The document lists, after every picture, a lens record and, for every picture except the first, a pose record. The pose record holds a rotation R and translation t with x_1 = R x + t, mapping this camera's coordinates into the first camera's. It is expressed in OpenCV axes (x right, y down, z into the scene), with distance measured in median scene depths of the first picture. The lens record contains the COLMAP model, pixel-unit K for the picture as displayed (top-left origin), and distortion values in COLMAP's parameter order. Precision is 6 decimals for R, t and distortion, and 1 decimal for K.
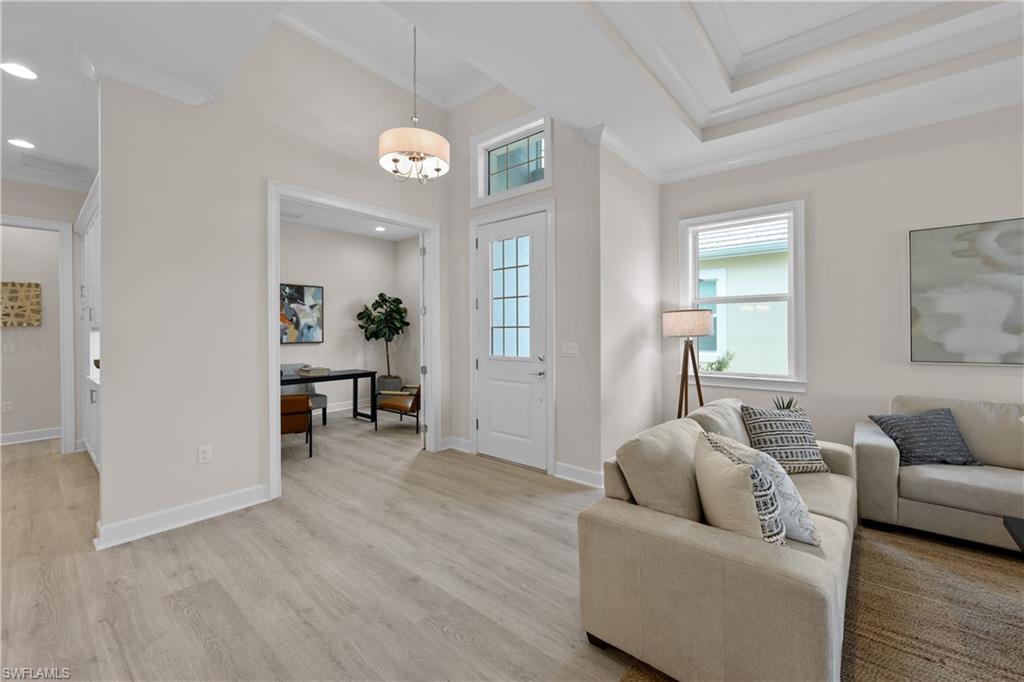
lens RADIAL K [[415.3, 0, 514.9], [0, 415.3, 328.4], [0, 0, 1]] dist [-0.000715, 0.000683]
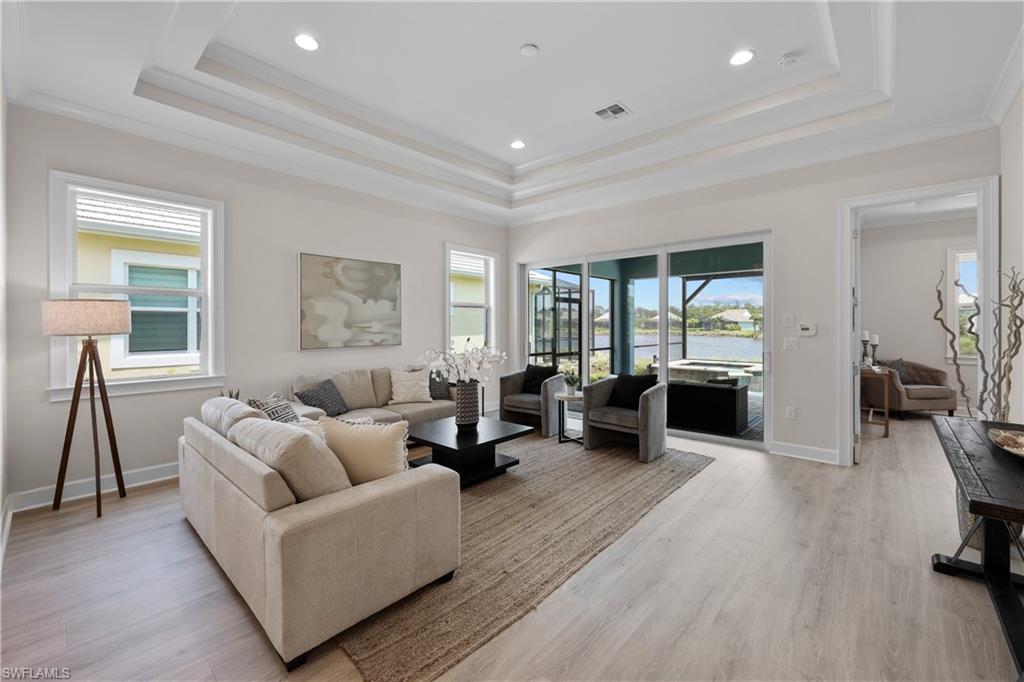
lens RADIAL K [[415.3, 0, 514.9], [0, 415.3, 328.4], [0, 0, 1]] dist [-0.000715, 0.000683]
pose [[0.029821, -0.001895, 0.999553, -0.385773], [-0.000371, 0.999998, 0.001907, 0.007786], [-0.999555, -0.000428, 0.029820, 0.270544]]
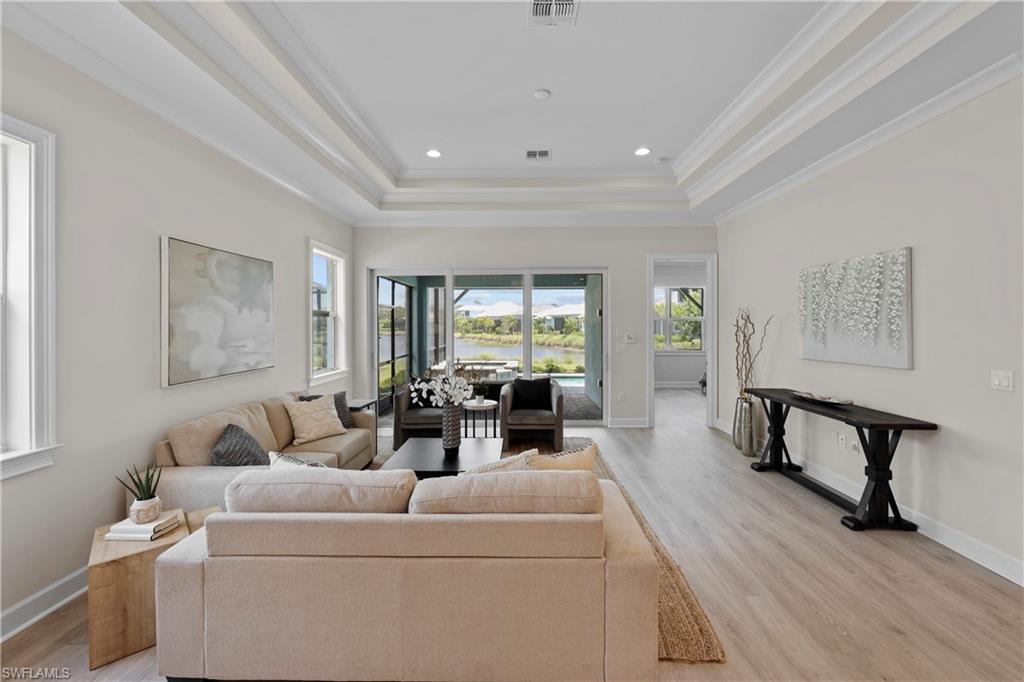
lens RADIAL K [[415.3, 0, 514.9], [0, 415.3, 328.4], [0, 0, 1]] dist [-0.000715, 0.000683]
pose [[-0.632191, 0.000699, 0.774812, -0.194049], [0.005068, 0.999982, 0.003233, -0.041920], [-0.774796, 0.005971, -0.632183, 1.014928]]
